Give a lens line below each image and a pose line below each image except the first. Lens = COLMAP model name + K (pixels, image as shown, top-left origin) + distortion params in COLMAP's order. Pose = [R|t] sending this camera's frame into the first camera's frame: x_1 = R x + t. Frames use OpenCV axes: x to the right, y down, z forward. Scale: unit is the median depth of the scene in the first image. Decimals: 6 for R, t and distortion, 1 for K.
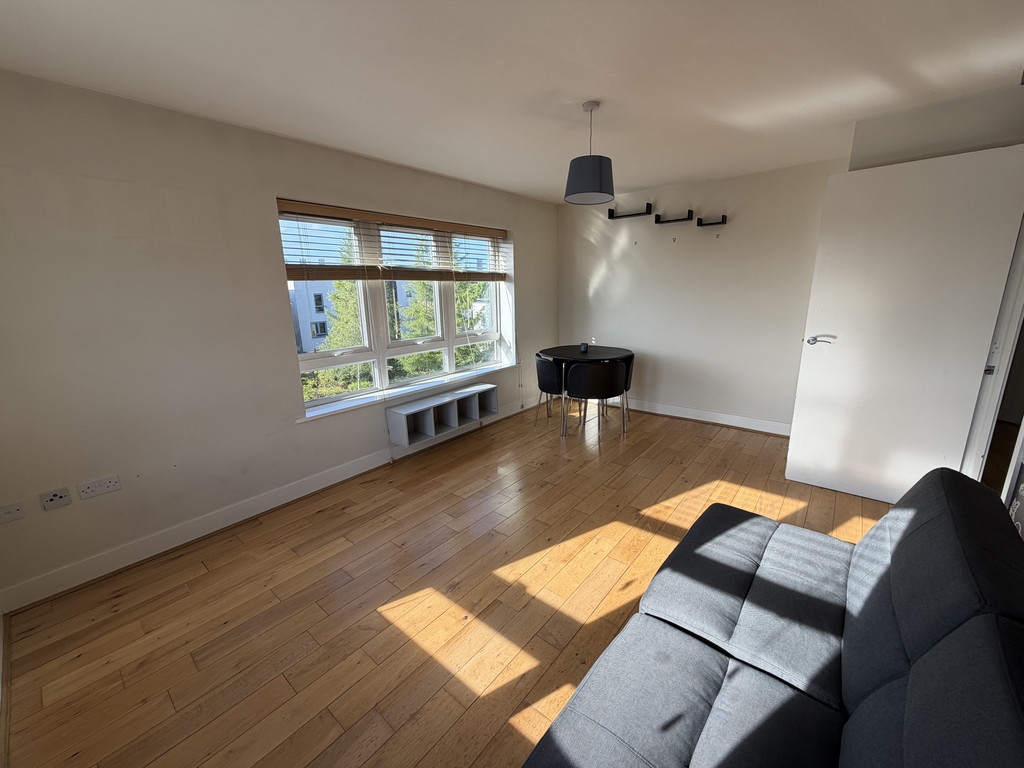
lens RADIAL K [[407.3, 0, 508.4], [0, 407.3, 383.2], [0, 0, 1]] dist [0.000708, 0.000229]
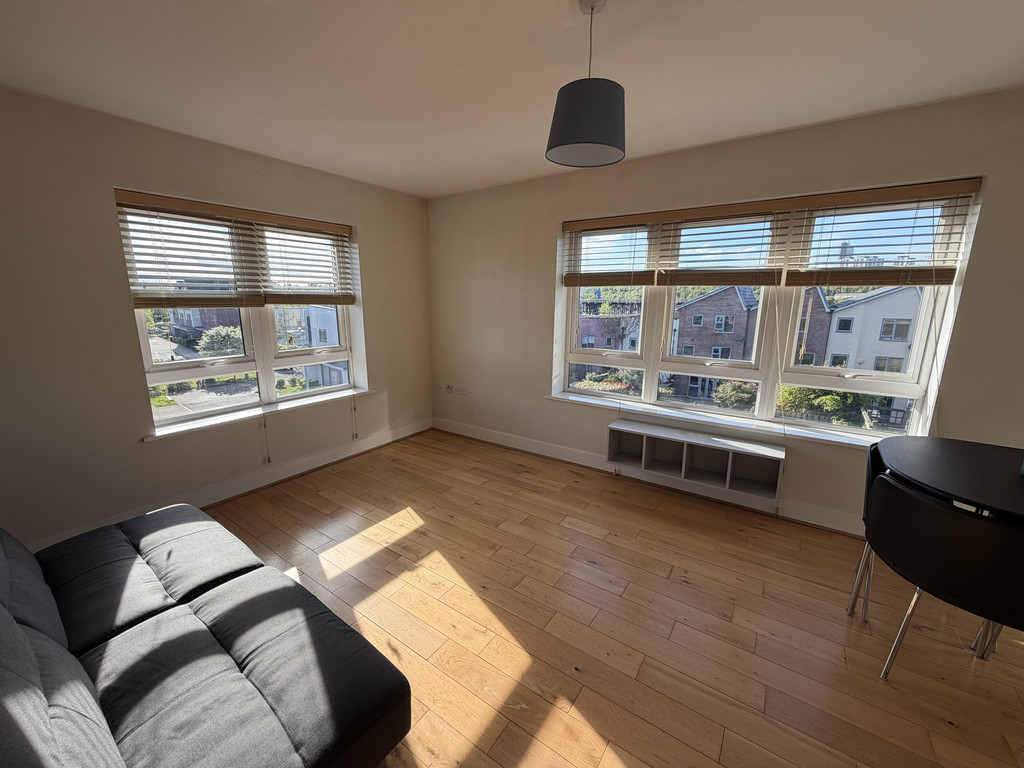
lens RADIAL K [[407.3, 0, 508.0], [0, 407.3, 384.5], [0, 0, 1]] dist [0.000708, 0.000229]
pose [[0.083918, 0.227432, -0.970171, 0.701860], [-0.238091, 0.949982, 0.202105, -0.172186], [0.967611, 0.214028, 0.133870, 0.704029]]
